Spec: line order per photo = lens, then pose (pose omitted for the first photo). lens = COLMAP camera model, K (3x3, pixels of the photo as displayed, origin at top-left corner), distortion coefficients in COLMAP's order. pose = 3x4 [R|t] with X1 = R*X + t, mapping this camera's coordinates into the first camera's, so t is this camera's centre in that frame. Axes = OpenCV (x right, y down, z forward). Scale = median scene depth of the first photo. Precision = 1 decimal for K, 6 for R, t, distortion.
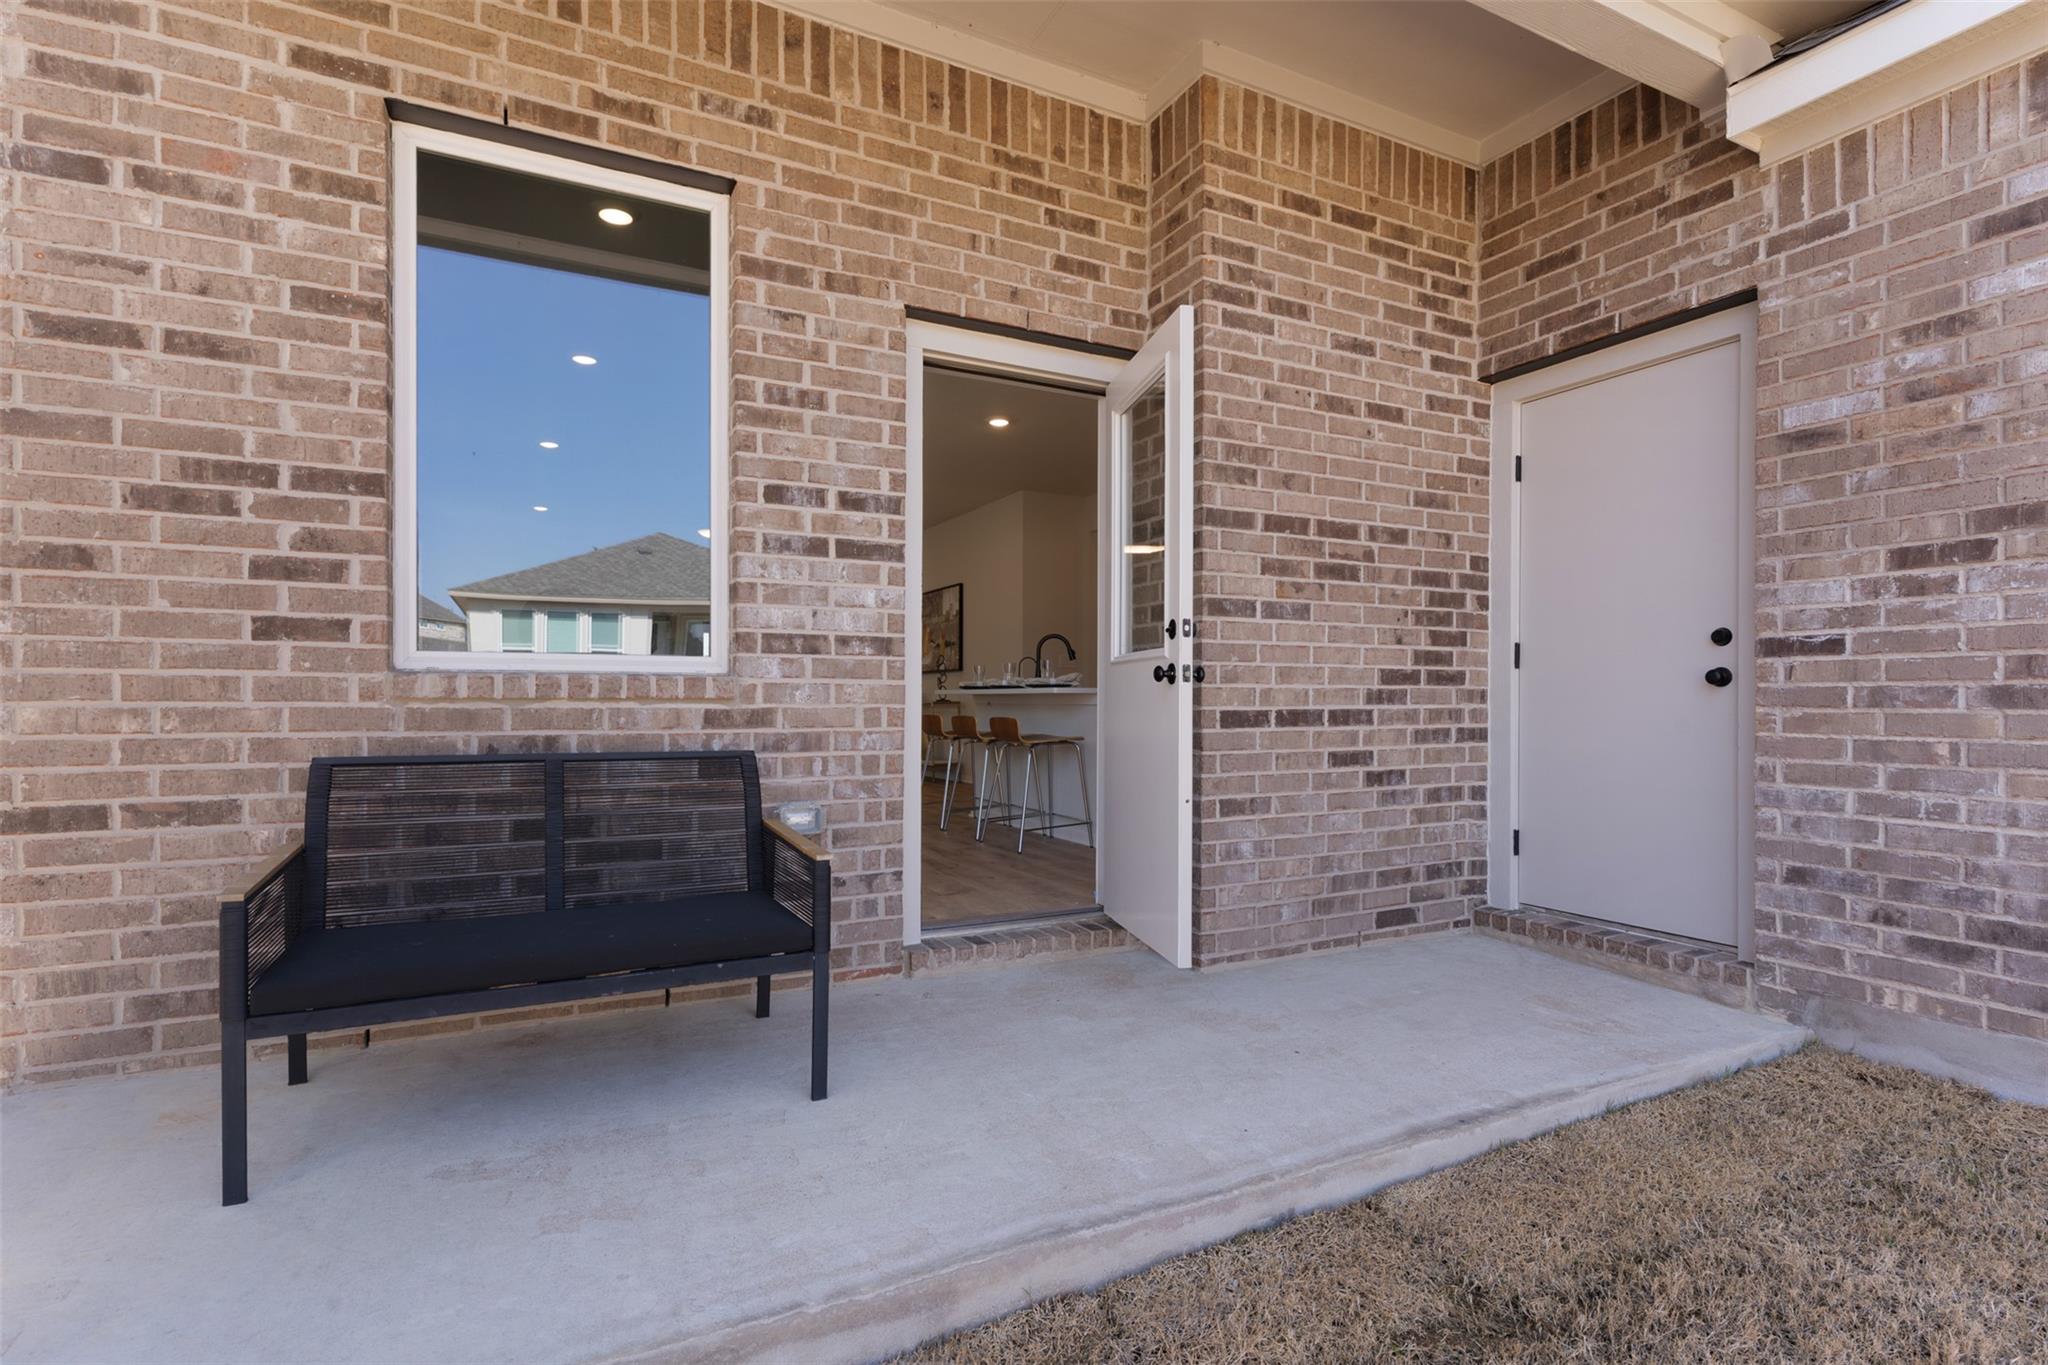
lens RADIAL K [[1005.0, 0, 1012.2], [0, 1005.0, 697.3], [0, 0, 1]] dist [0.003797, 0.000339]
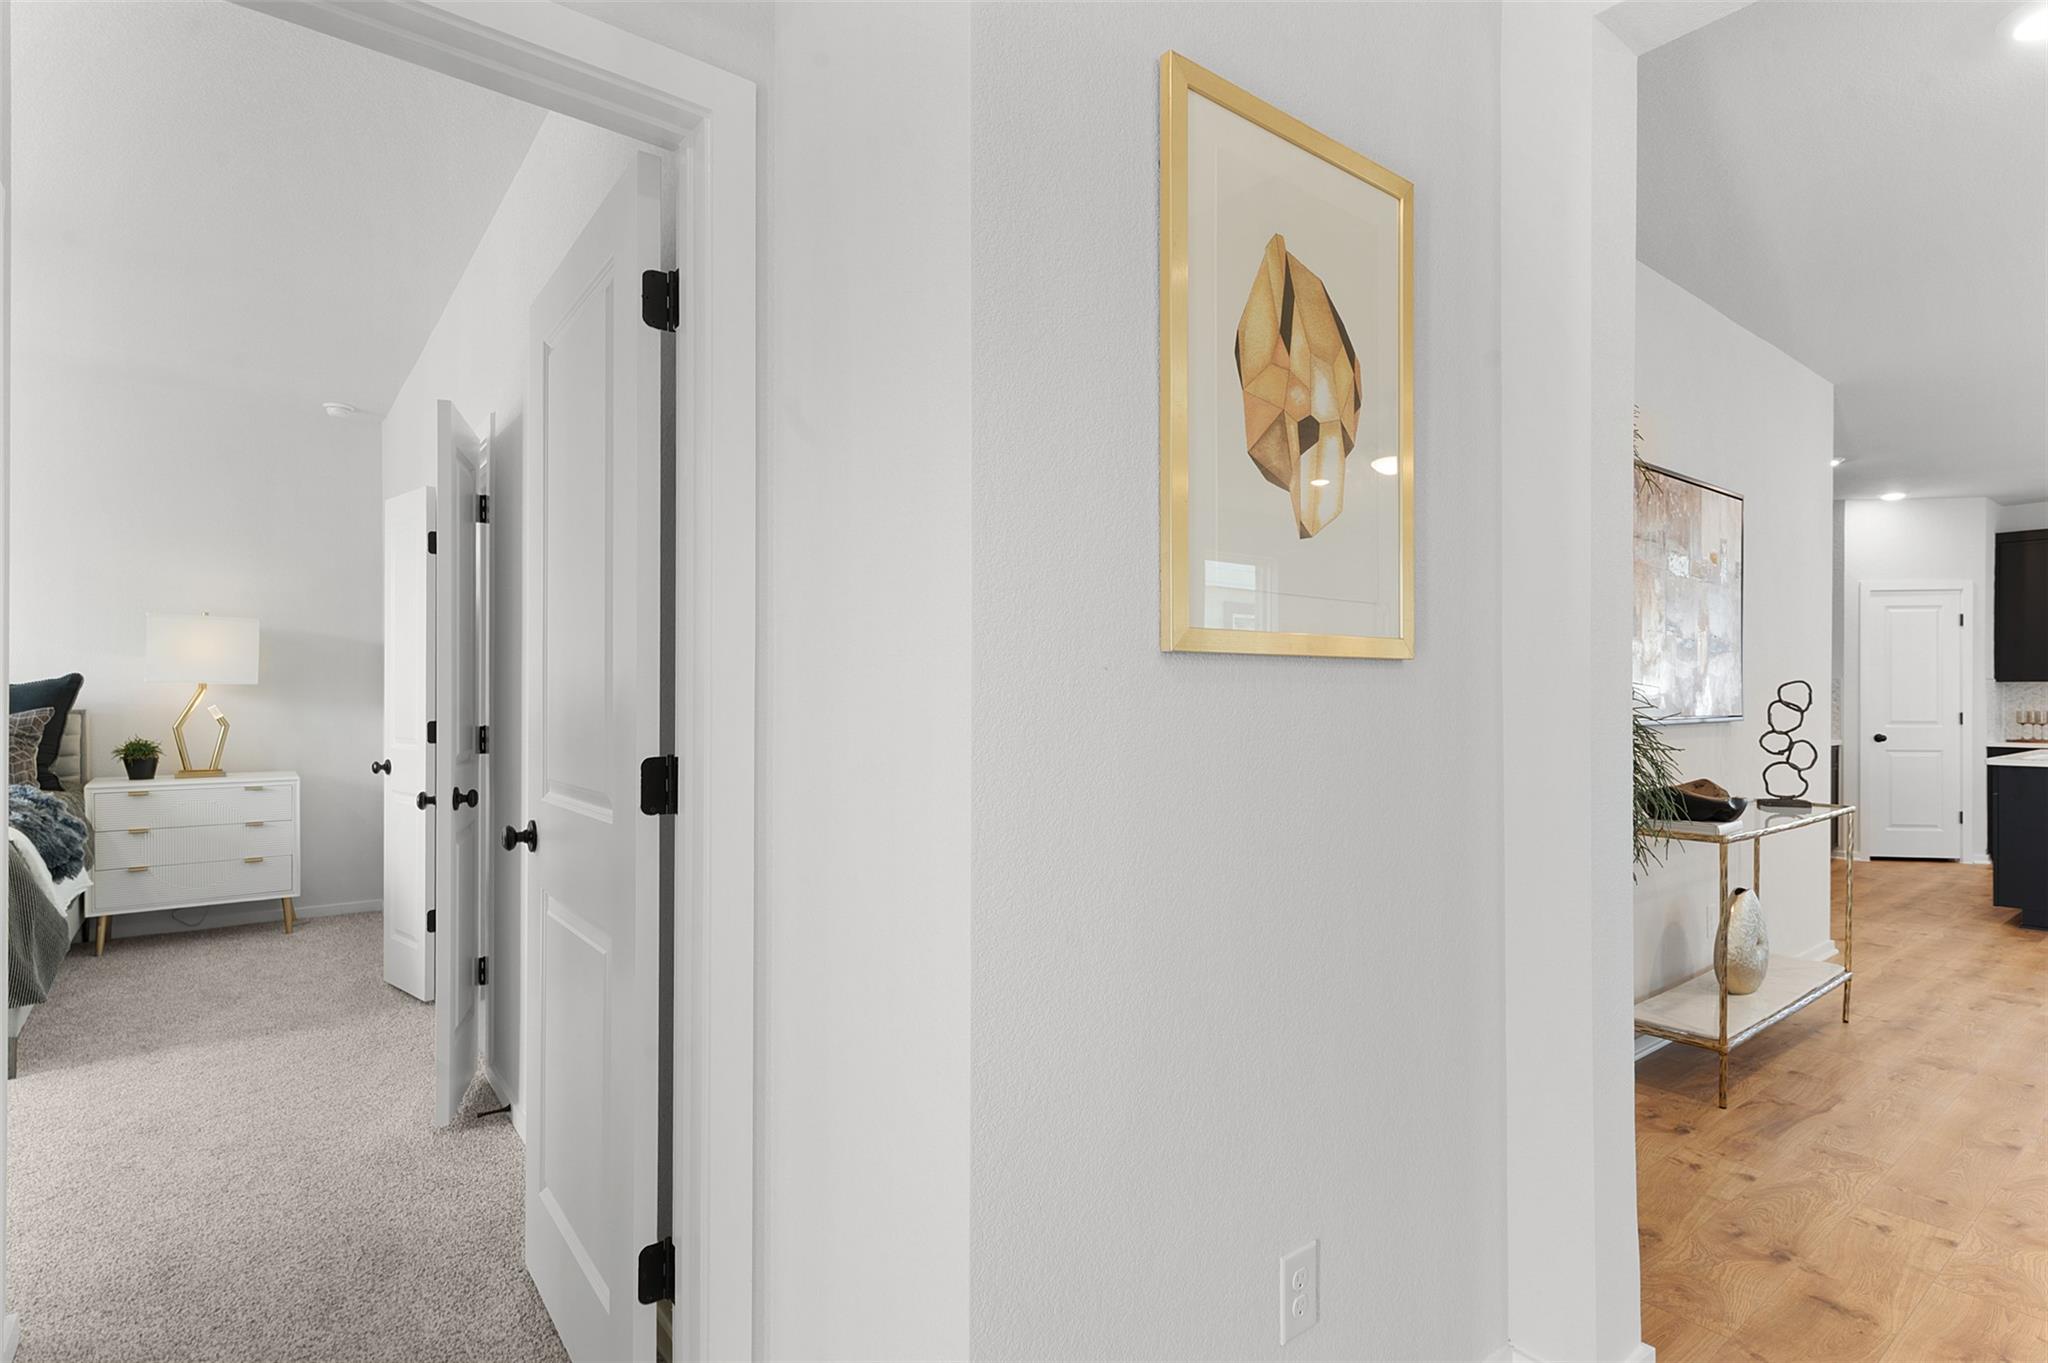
lens RADIAL K [[1005.0, 0, 1006.3], [0, 1005.0, 696.2], [0, 0, 1]] dist [0.003797, 0.000339]
pose [[-0.187913, -0.001099, 0.982185, -0.381129], [-0.007487, 0.999972, -0.000314, -0.033421], [-0.982157, -0.007413, -0.187915, 1.348832]]
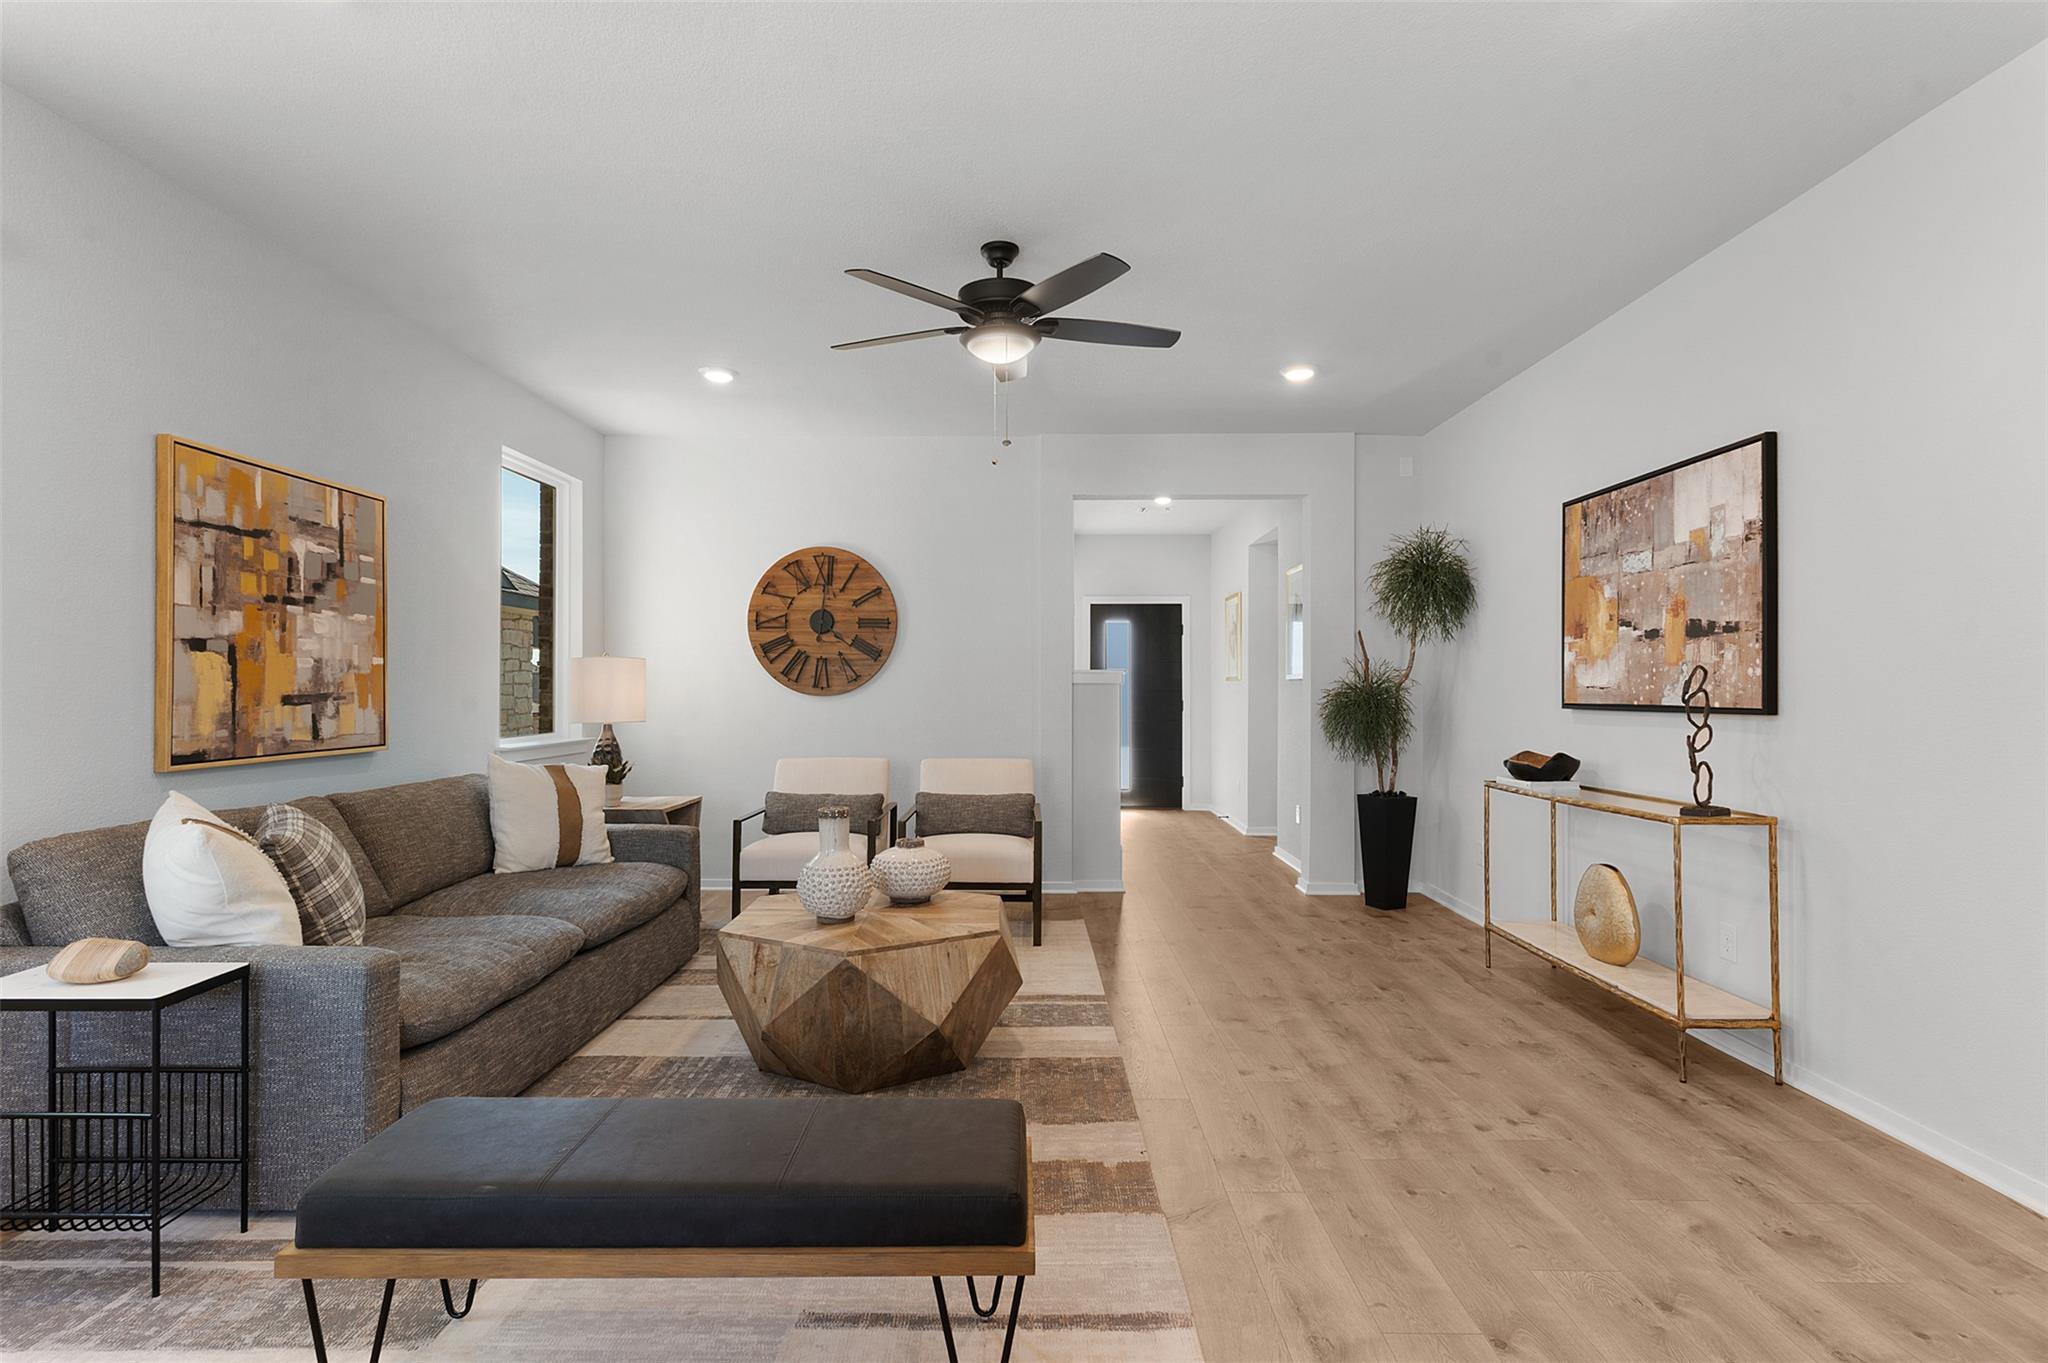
lens RADIAL K [[1005.0, 0, 1017.1], [0, 1005.0, 687.3], [0, 0, 1]] dist [0.003797, 0.000339]
pose [[0.889625, -0.000289, -0.456691, -0.115440], [0.001934, 0.999993, 0.003135, -0.036215], [0.456687, -0.003672, 0.889620, 0.615594]]
